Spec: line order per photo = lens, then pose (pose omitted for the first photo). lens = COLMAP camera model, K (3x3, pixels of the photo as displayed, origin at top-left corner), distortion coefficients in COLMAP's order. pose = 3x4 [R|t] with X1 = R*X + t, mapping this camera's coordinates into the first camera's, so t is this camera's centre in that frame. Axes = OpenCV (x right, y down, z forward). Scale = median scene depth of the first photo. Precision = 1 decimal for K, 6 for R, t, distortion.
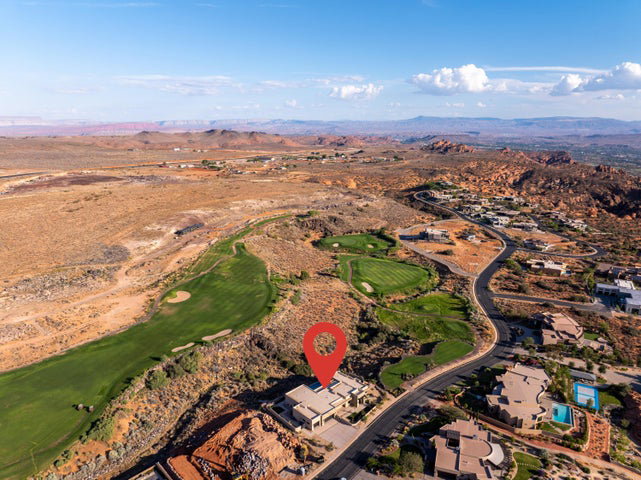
lens RADIAL K [[453.2, 0, 324.9], [0, 453.2, 241.6], [0, 0, 1]] dist [-0.031533, -0.002113]
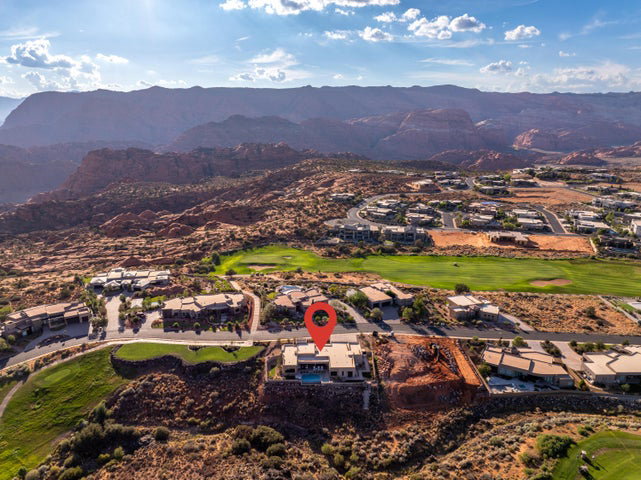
lens RADIAL K [[453.2, 0, 321.0], [0, 453.2, 236.5], [0, 0, 1]] dist [-0.031533, -0.002113]
pose [[-0.731720, -0.179667, 0.657499, -0.108778], [0.176434, 0.881830, 0.437319, -0.059776], [-0.658374, 0.436000, -0.613553, 0.267614]]
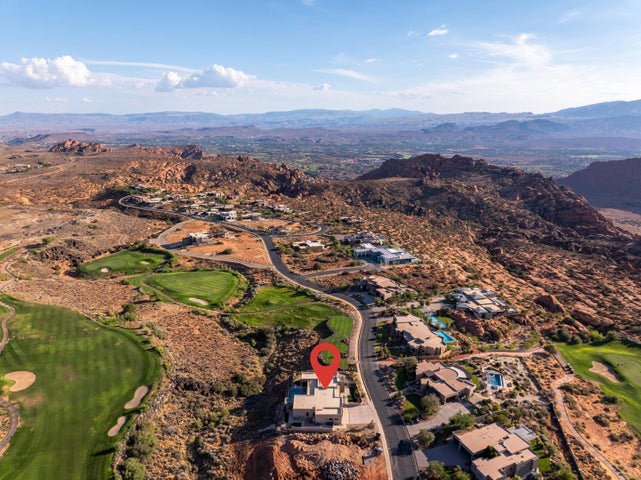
lens RADIAL K [[453.2, 0, 322.5], [0, 453.2, 239.1], [0, 0, 1]] dist [-0.031533, -0.002113]
pose [[0.700648, -0.185729, 0.688911, -0.119456], [0.181979, 0.980111, 0.079156, -0.019342], [-0.689911, 0.069907, 0.720511, 0.033307]]
